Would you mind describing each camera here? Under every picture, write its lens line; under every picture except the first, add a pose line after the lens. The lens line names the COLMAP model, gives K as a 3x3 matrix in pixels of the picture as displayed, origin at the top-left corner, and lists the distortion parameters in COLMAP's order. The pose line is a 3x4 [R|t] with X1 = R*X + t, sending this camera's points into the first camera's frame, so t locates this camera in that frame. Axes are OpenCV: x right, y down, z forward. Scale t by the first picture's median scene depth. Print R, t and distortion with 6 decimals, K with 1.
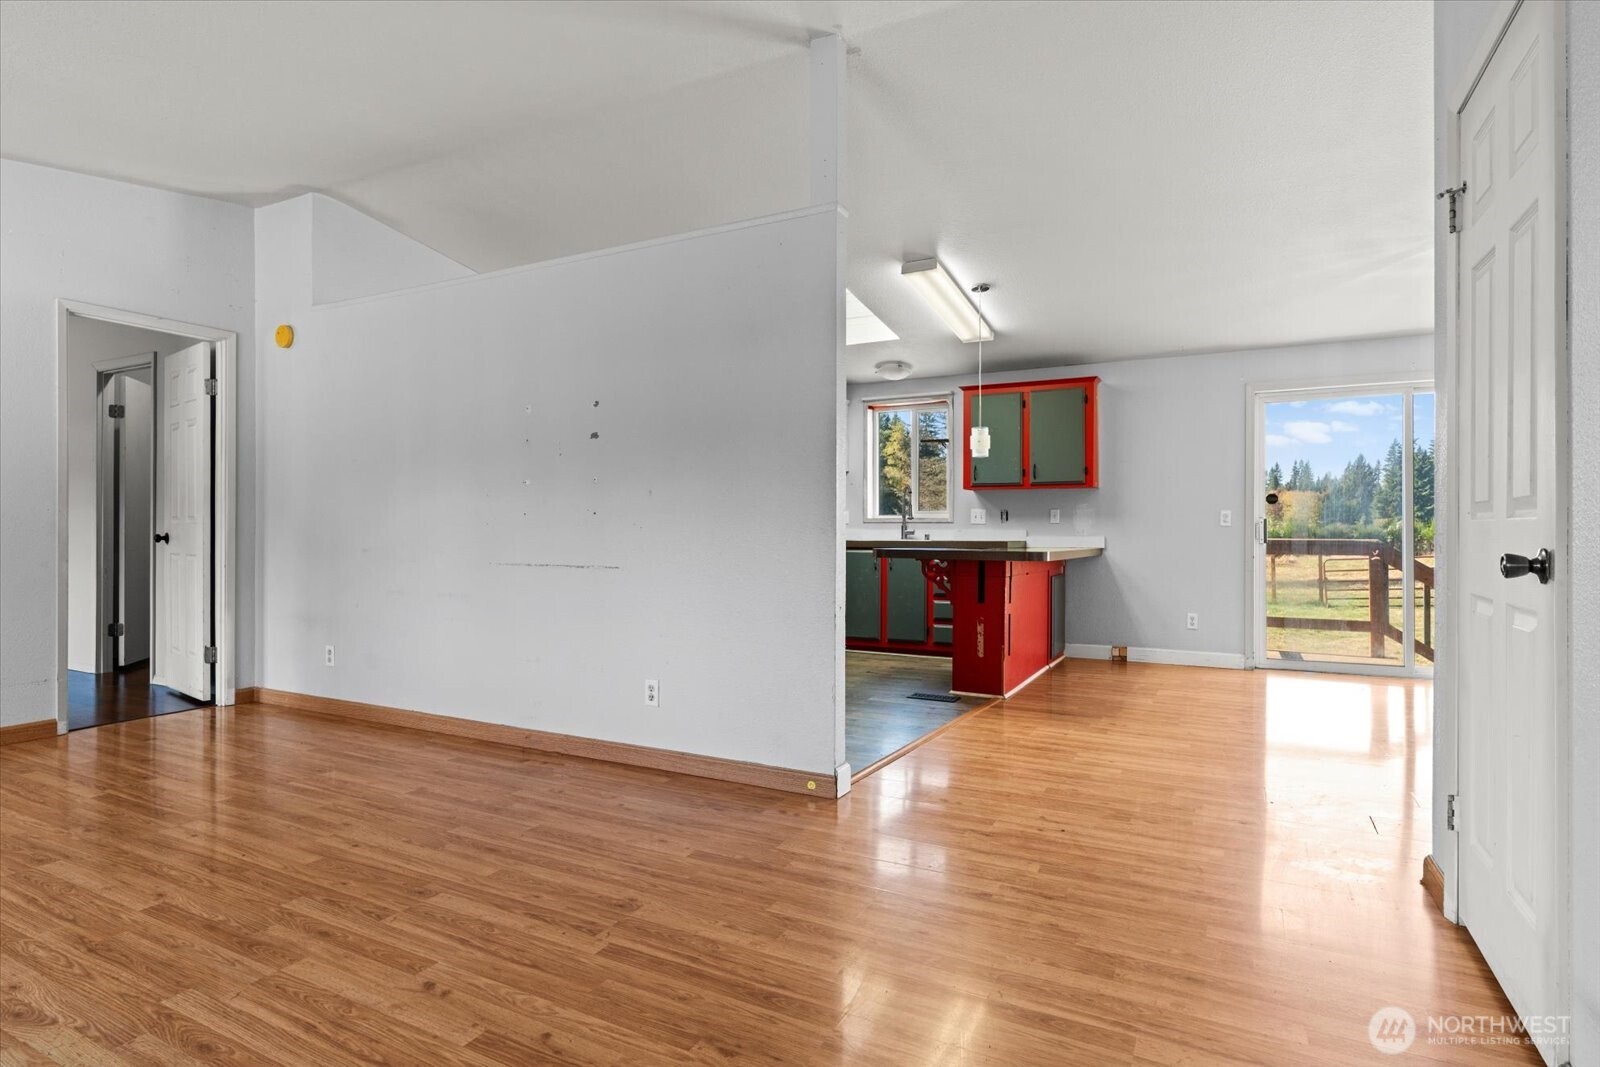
lens RADIAL K [[834.8, 0, 800.0], [0, 834.8, 533.5], [0, 0, 1]] dist [-0.002657, -0.000496]
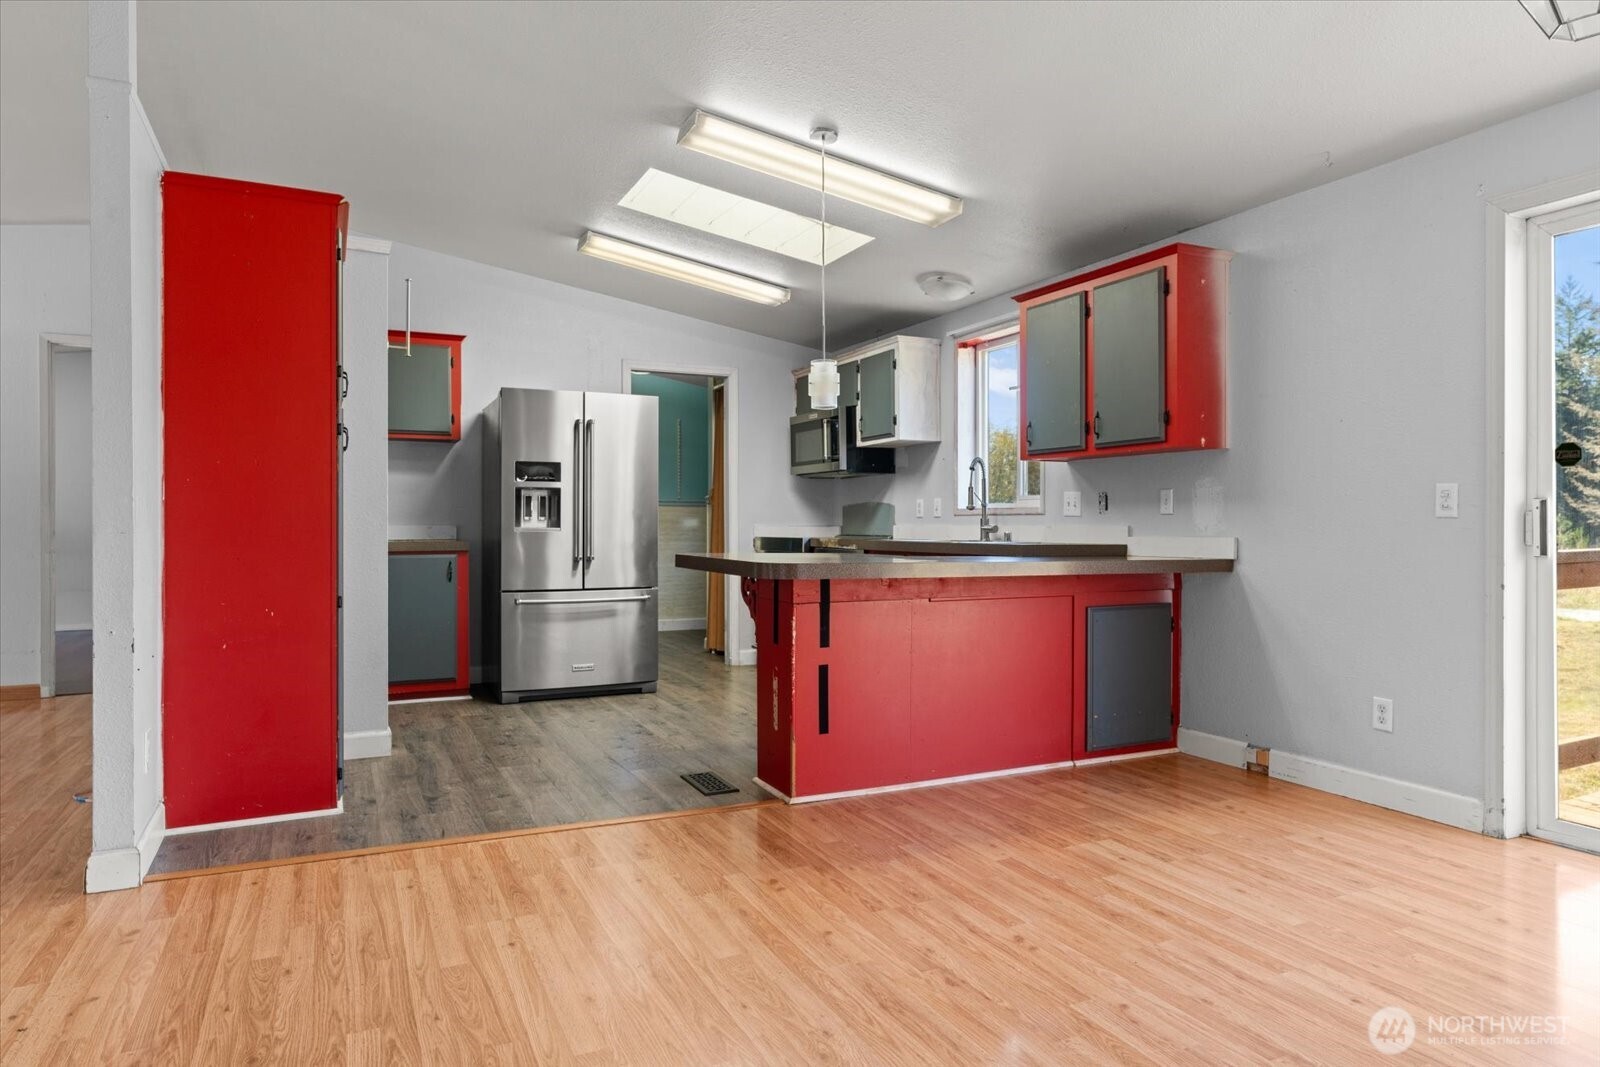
lens RADIAL K [[960.3, 0, 800.0], [0, 960.3, 533.5], [0, 0, 1]] dist [-0.004096, -0.001111]
pose [[0.804810, 0.003562, -0.593521, 0.510478], [-0.001506, 0.999991, 0.003959, -0.001163], [0.593530, -0.002293, 0.804809, 0.340874]]
